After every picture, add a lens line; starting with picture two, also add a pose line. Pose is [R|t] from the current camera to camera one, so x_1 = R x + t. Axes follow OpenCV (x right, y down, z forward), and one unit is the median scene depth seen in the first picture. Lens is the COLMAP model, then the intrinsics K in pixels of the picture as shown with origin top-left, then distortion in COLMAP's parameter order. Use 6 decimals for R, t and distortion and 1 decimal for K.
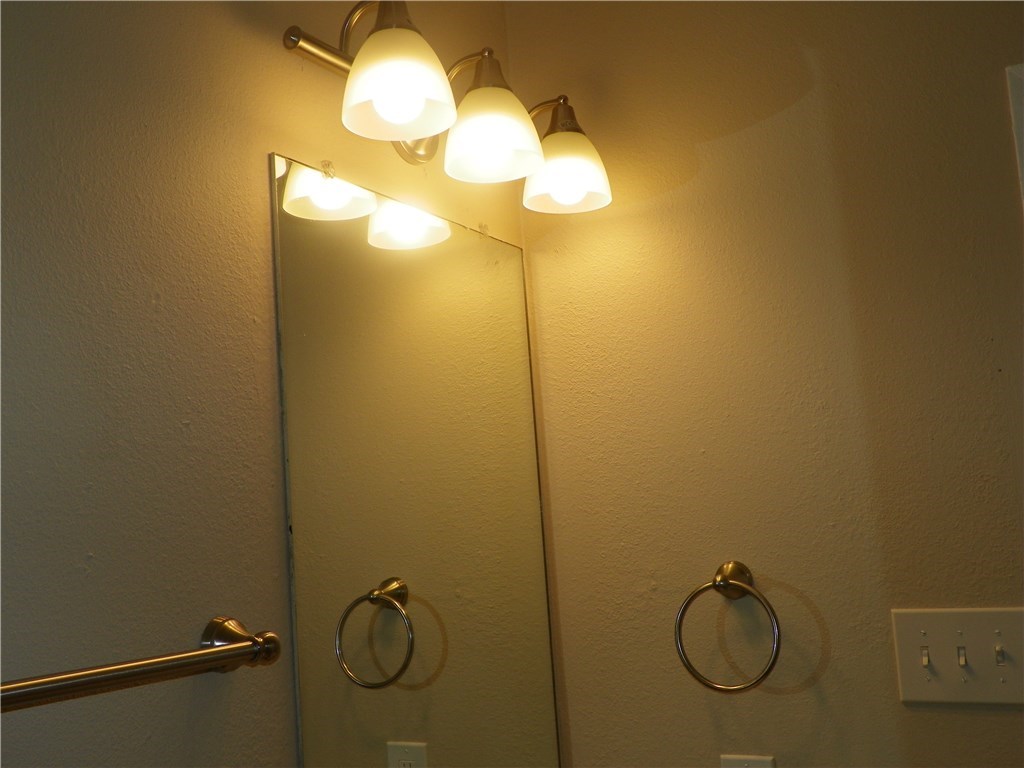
lens RADIAL K [[1073.6, 0, 514.4], [0, 1073.6, 385.6], [0, 0, 1]] dist [-0.005733, 0.000000]
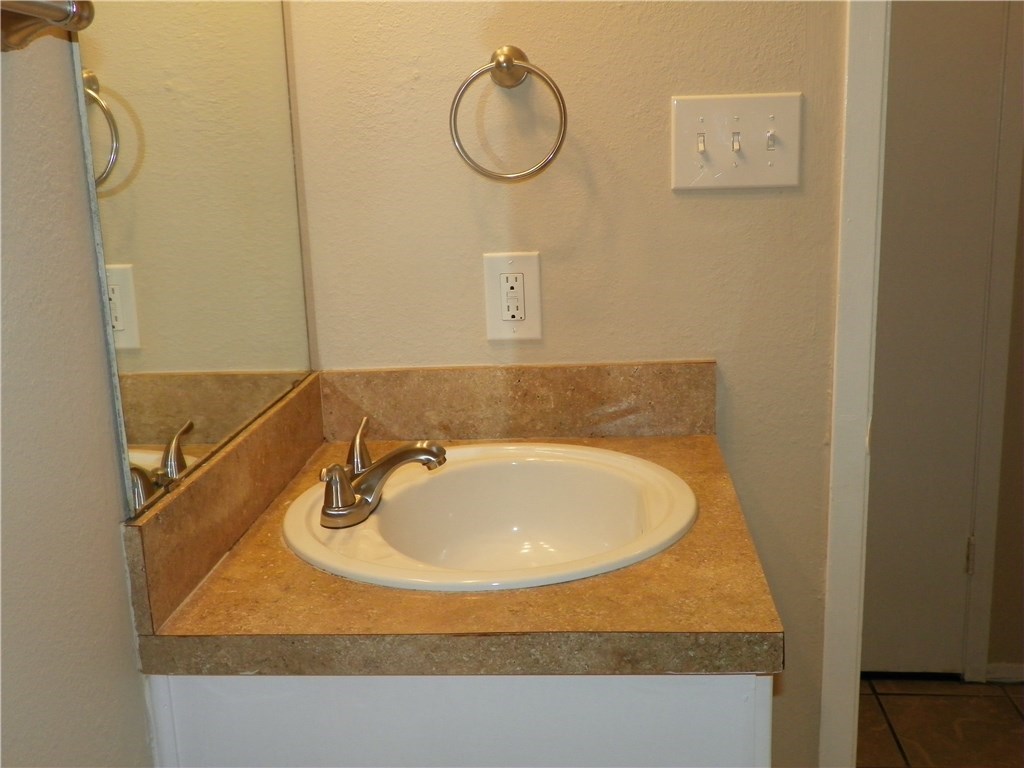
lens RADIAL K [[1073.6, 0, 510.8], [0, 1073.6, 384.0], [0, 0, 1]] dist [-0.005733, 0.000000]
pose [[0.917402, -0.051247, 0.394648, -0.176494], [-0.078425, 0.948946, 0.305534, 0.162981], [-0.390157, -0.311248, 0.866546, 0.121281]]
